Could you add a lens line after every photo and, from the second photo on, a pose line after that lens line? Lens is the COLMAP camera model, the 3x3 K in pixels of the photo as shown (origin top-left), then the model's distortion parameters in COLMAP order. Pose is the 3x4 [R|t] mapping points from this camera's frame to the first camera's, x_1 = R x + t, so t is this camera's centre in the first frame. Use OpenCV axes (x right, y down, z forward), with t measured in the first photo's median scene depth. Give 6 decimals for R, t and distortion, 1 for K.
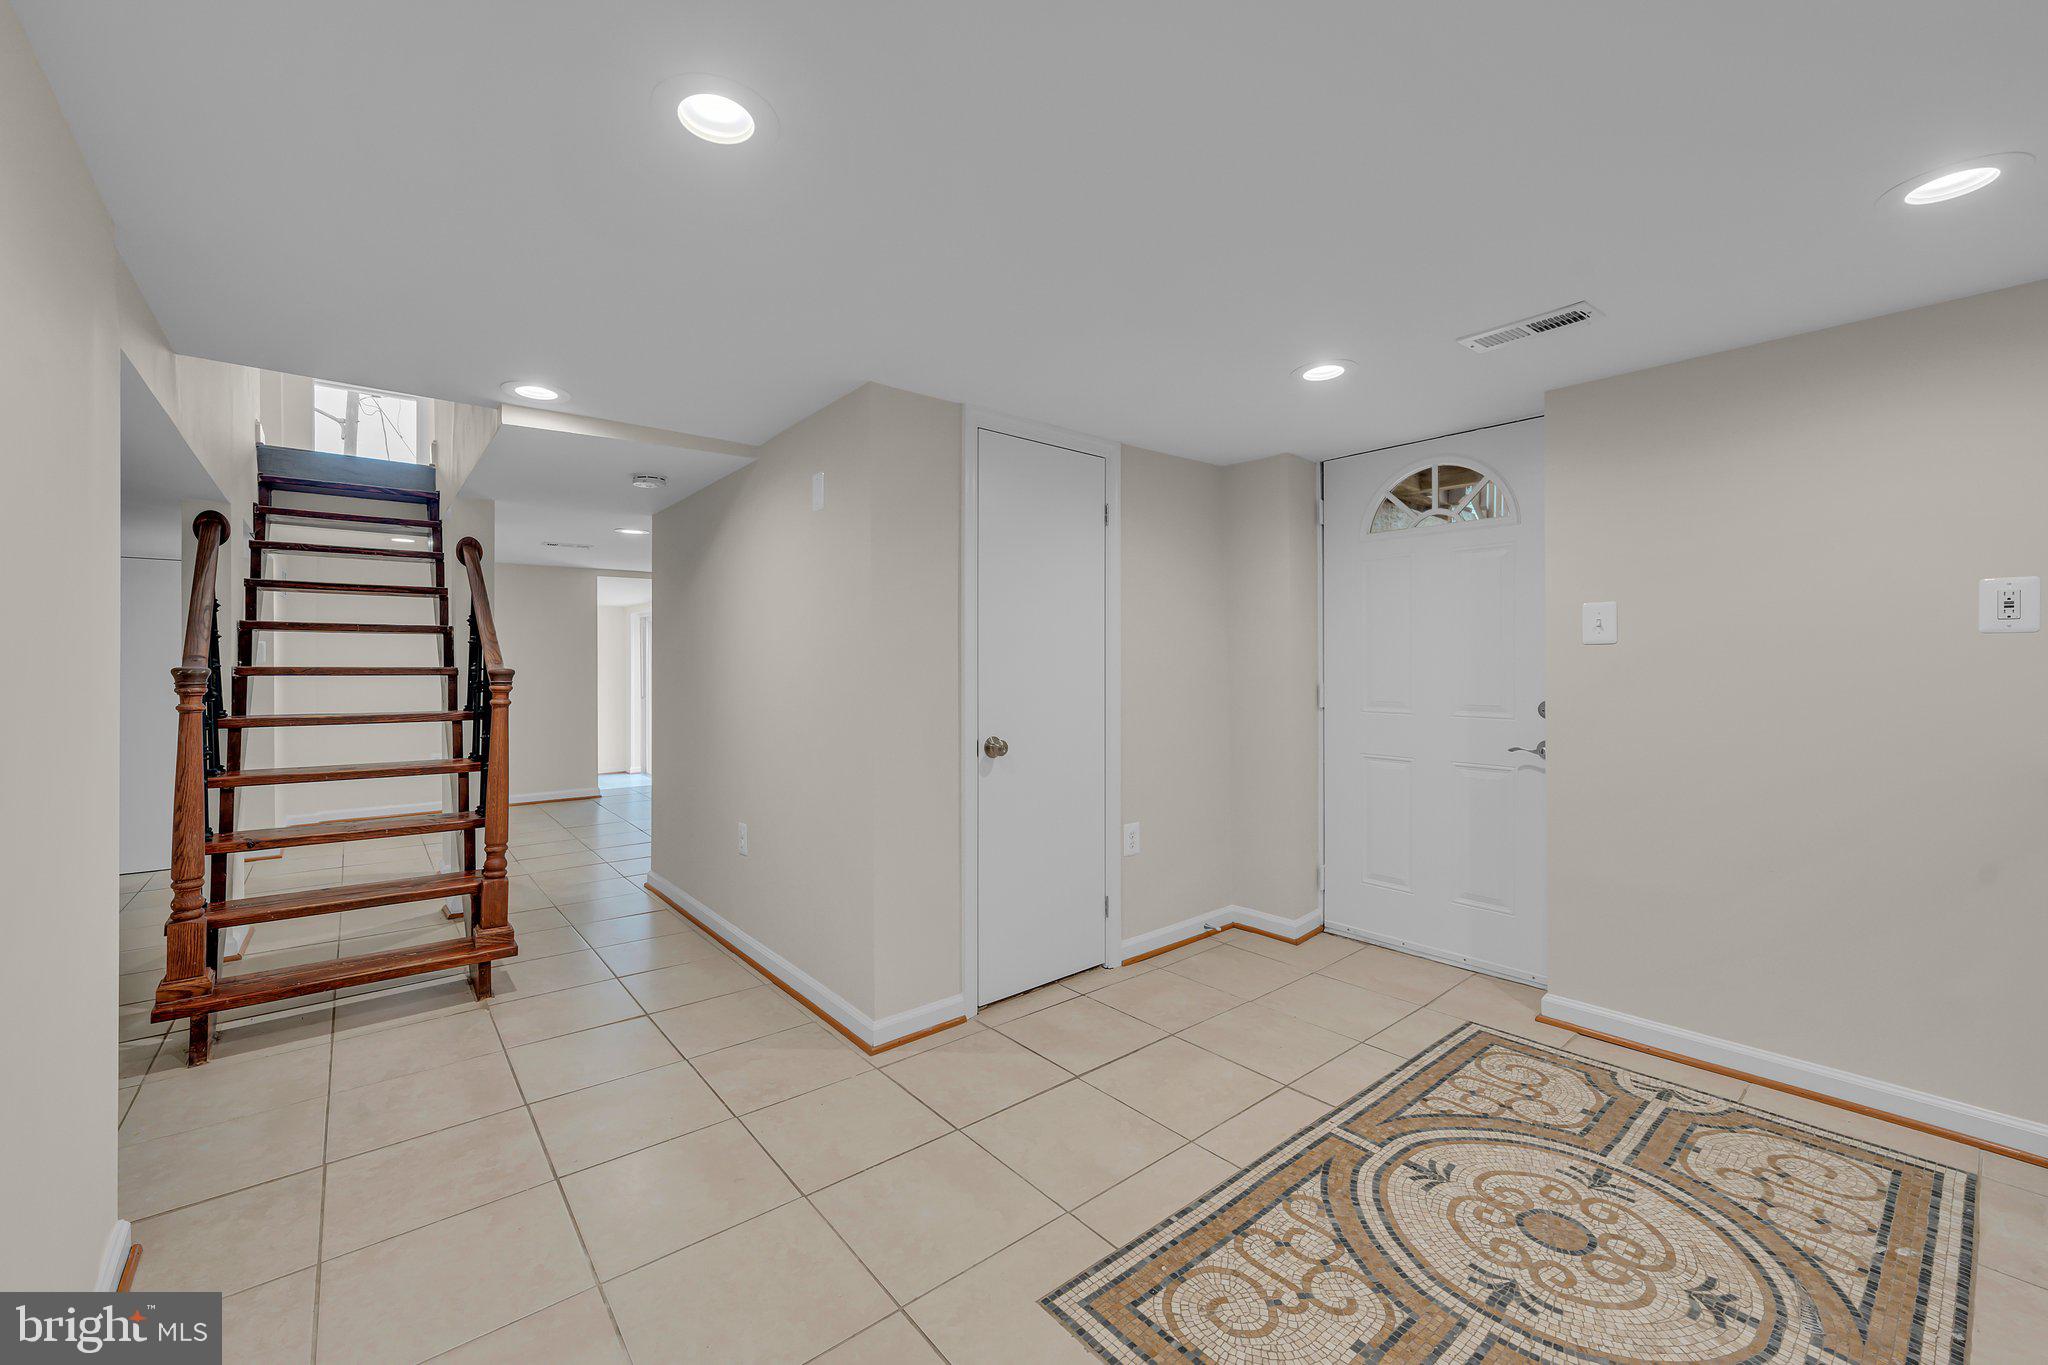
lens RADIAL K [[805.3, 0, 1009.9], [0, 805.3, 674.7], [0, 0, 1]] dist [-0.001773, -0.000130]
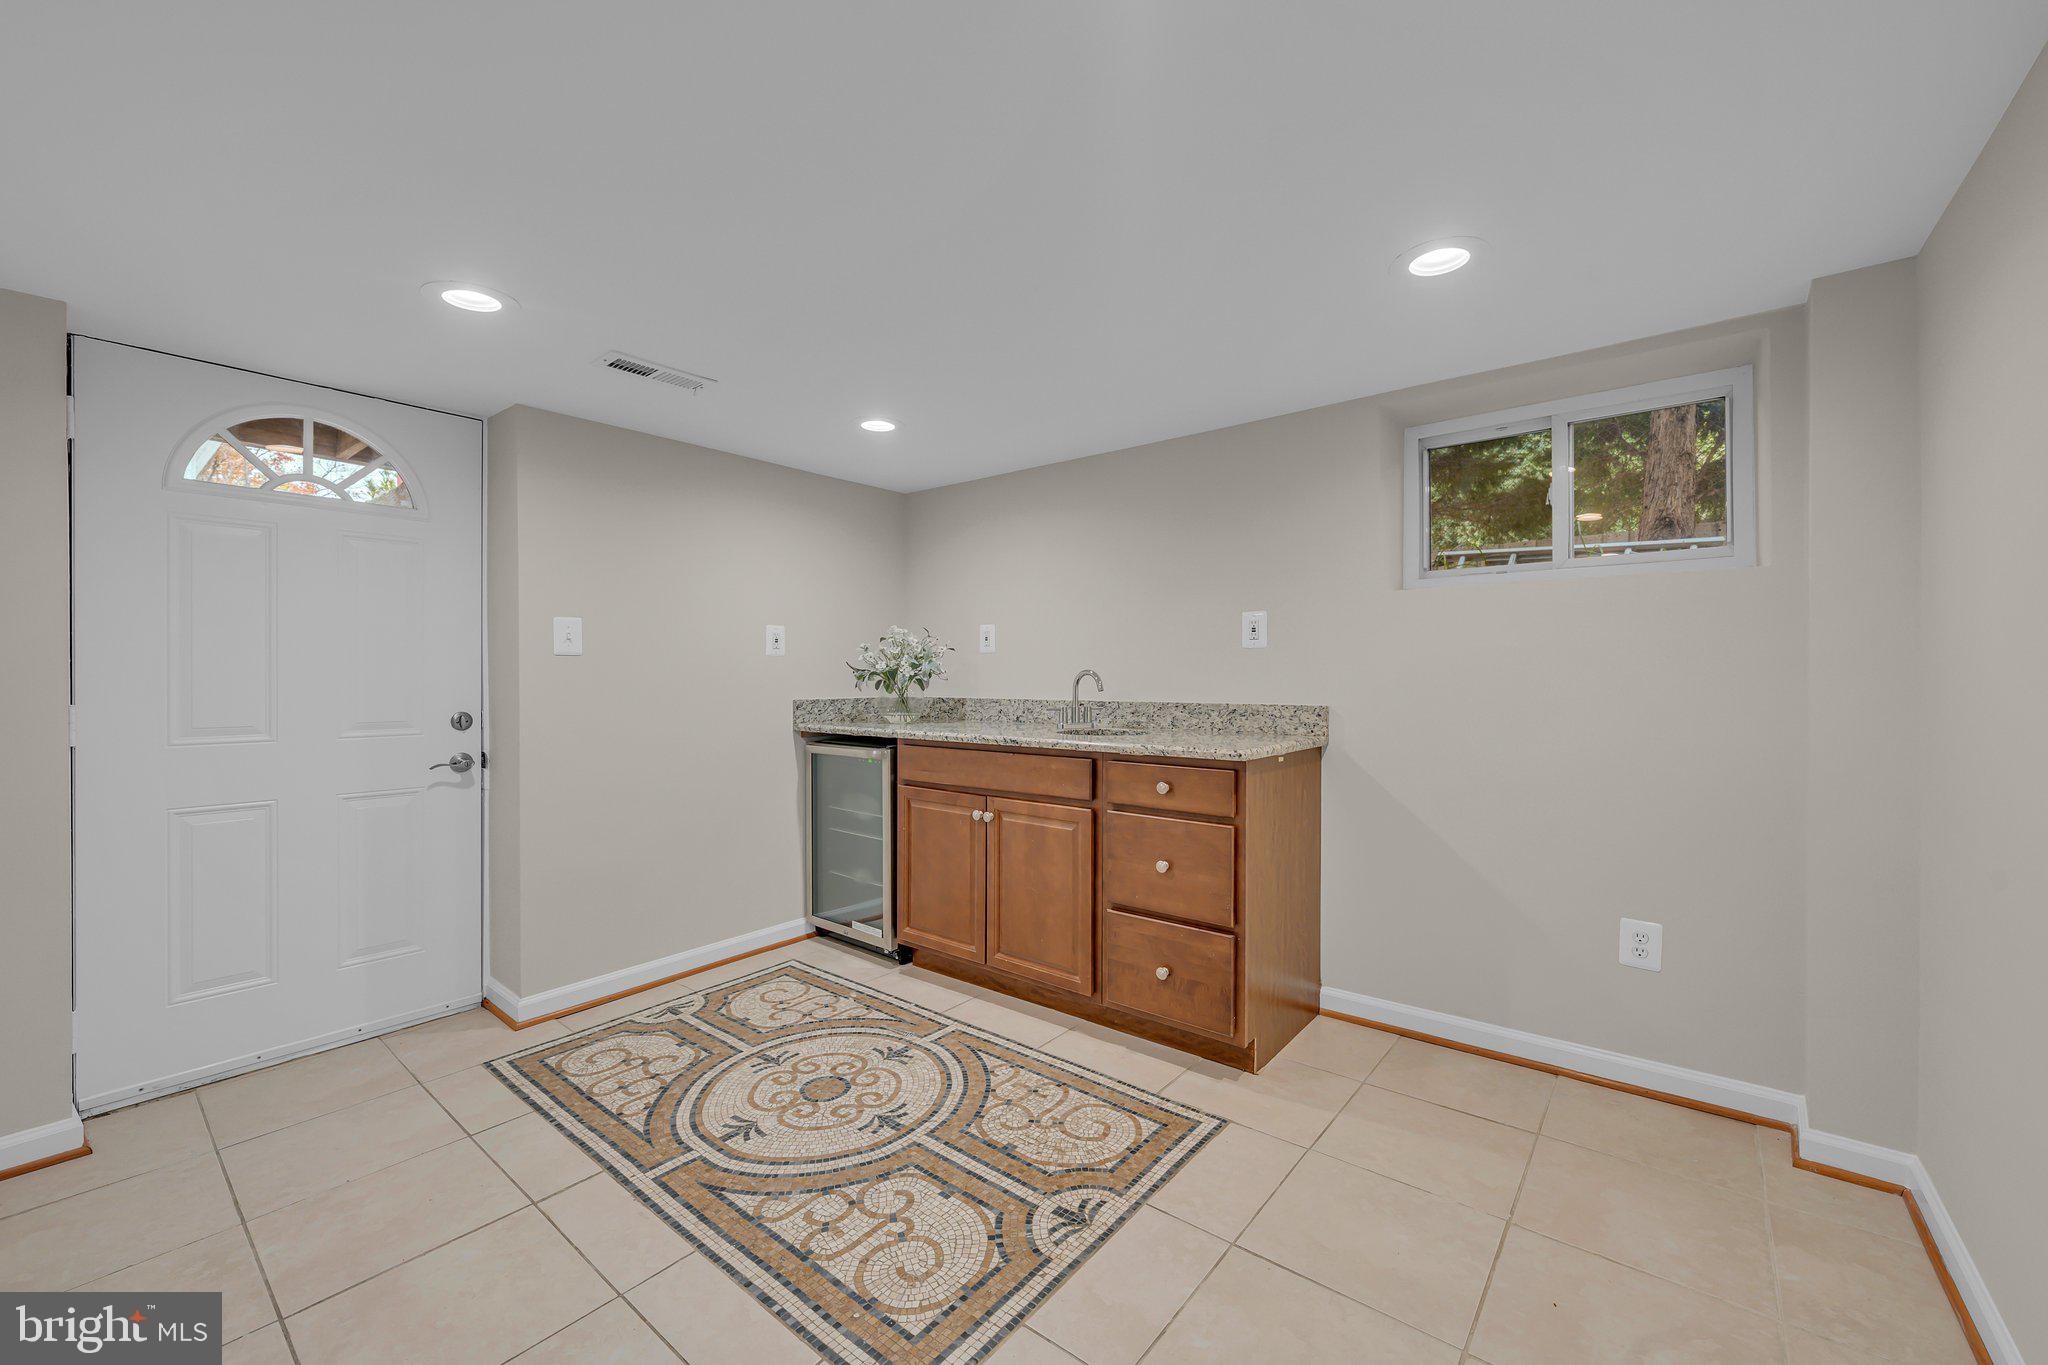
lens RADIAL K [[805.3, 0, 1013.4], [0, 805.3, 674.7], [0, 0, 1]] dist [-0.001773, -0.000130]
pose [[-0.188539, 0.004242, 0.982056, -0.633766], [0.015021, 0.999886, -0.001435, -0.001239], [-0.981951, 0.014481, -0.188582, 0.819960]]
